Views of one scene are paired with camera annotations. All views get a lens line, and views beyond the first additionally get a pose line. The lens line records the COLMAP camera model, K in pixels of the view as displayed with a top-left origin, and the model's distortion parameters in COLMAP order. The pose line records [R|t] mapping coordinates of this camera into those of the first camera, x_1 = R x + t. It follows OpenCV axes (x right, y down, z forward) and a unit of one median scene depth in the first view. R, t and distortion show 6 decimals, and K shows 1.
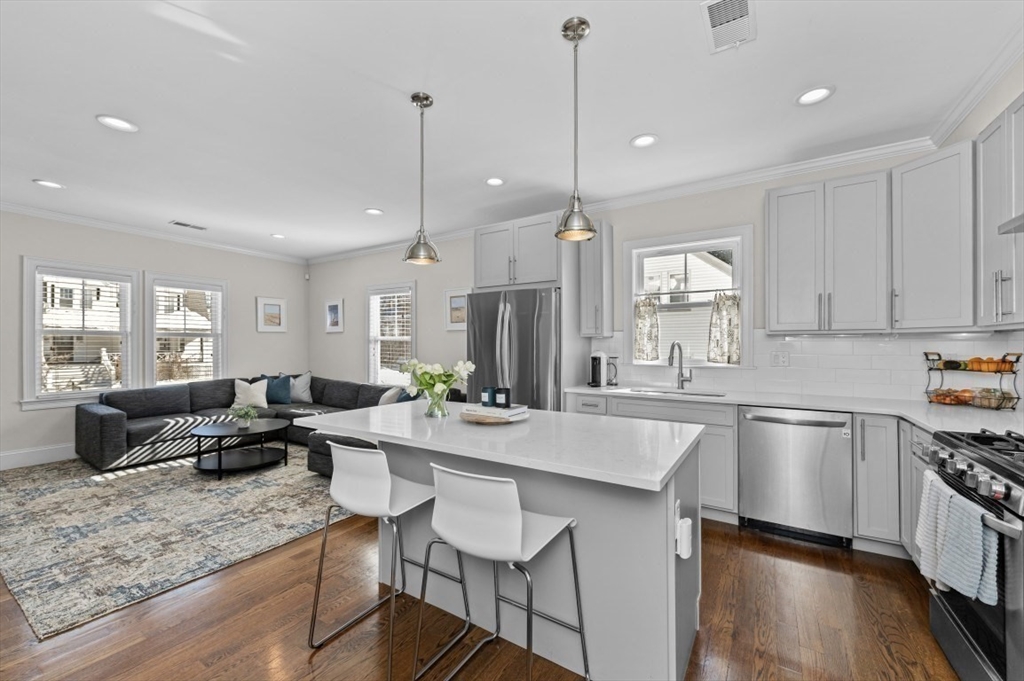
lens RADIAL K [[404.6, 0, 510.8], [0, 404.6, 346.1], [0, 0, 1]] dist [-0.002199, -0.000242]
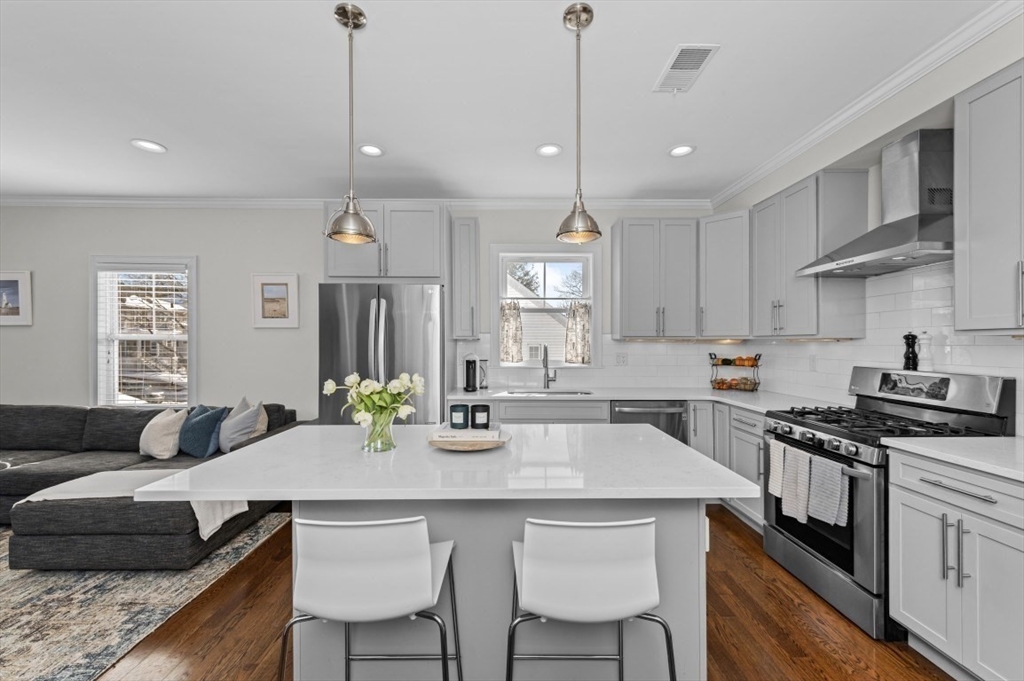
lens RADIAL K [[405.7, 0, 509.1], [0, 405.7, 345.2], [0, 0, 1]] dist [0.000581, 0.000120]
pose [[0.838105, -0.002536, 0.545503, -0.226062], [-0.000471, 0.999985, 0.005372, -0.013477], [-0.545508, -0.004760, 0.838092, 0.137559]]
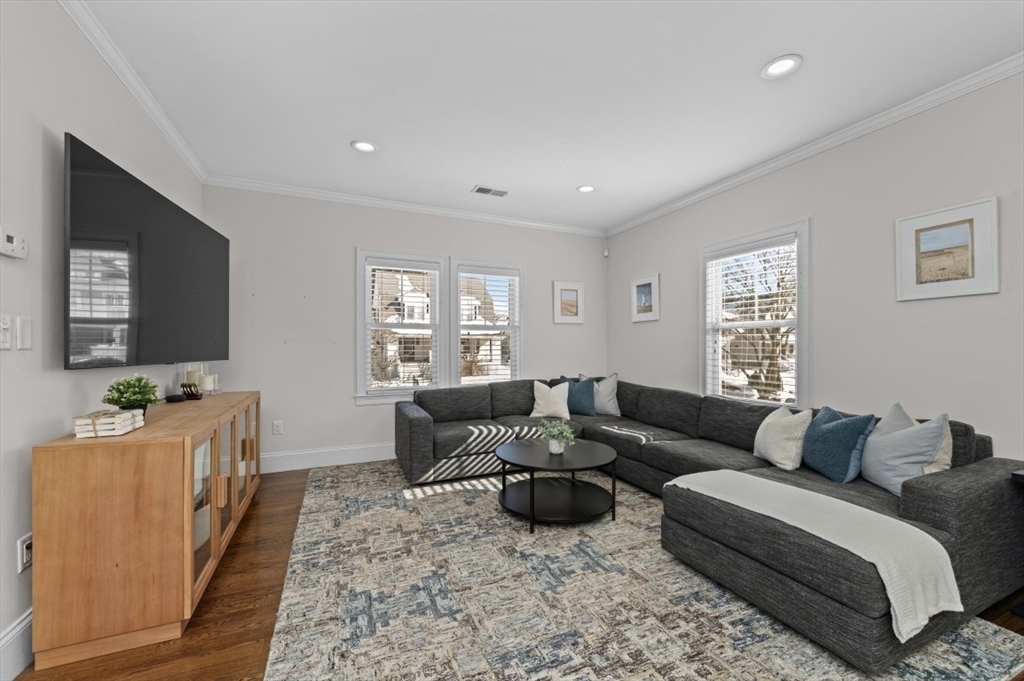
lens RADIAL K [[404.6, 0, 510.8], [0, 404.6, 346.1], [0, 0, 1]] dist [-0.002199, -0.000242]
pose [[0.825336, -0.007186, -0.564597, -0.358603], [0.002723, 0.999958, -0.008748, 0.026731], [0.564636, 0.005683, 0.825320, 0.412840]]
